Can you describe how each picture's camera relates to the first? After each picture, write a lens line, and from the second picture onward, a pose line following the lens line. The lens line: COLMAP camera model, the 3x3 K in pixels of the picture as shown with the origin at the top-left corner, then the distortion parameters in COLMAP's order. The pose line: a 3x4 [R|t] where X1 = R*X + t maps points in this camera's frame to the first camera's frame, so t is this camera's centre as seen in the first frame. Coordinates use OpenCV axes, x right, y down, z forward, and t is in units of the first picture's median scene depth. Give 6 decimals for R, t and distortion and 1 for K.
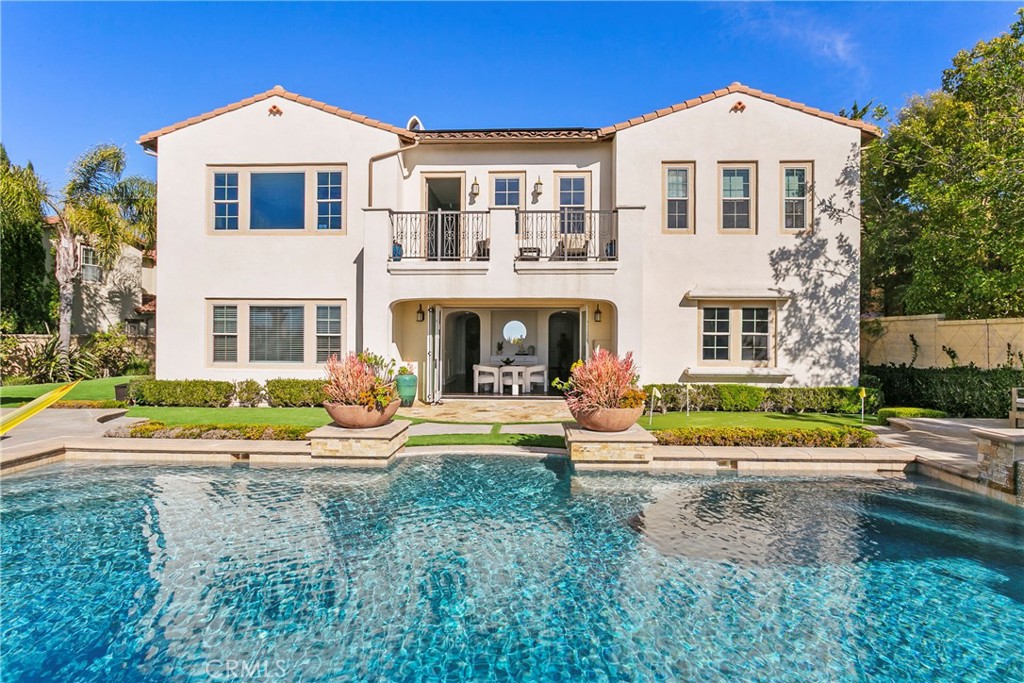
lens RADIAL K [[493.4, 0, 511.4], [0, 493.4, 331.3], [0, 0, 1]] dist [-0.003140, -0.000327]
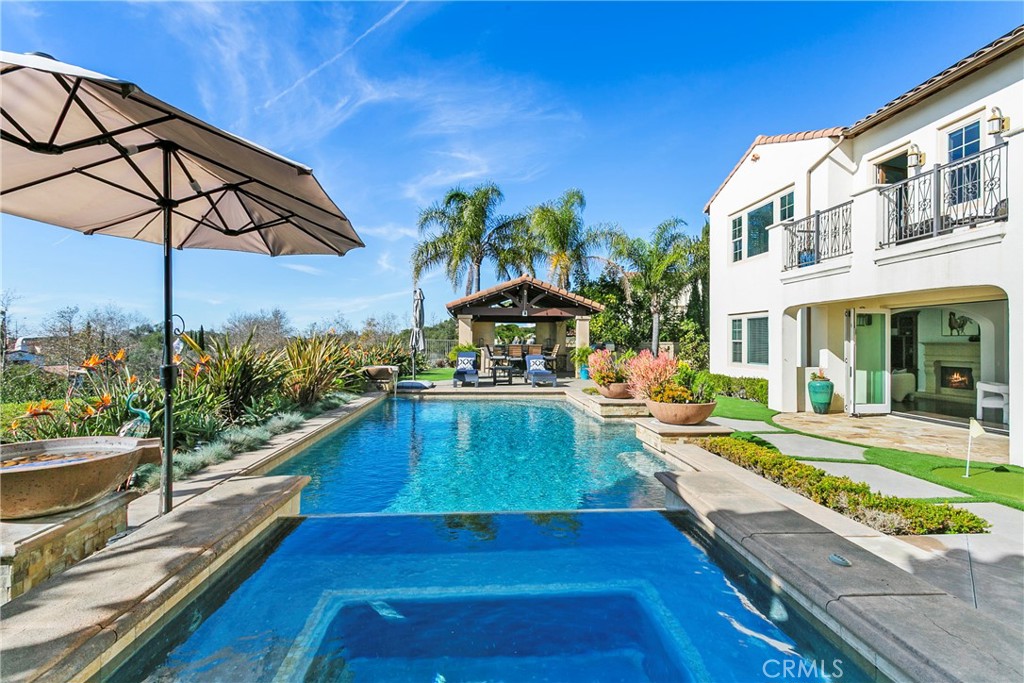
lens RADIAL K [[489.0, 0, 511.1], [0, 489.0, 339.8], [0, 0, 1]] dist [-0.000861, 0.000117]
pose [[0.111465, -0.005494, -0.993753, 0.646801], [0.007537, 0.999961, -0.004683, 0.003521], [0.993740, -0.006968, 0.111502, 0.257735]]
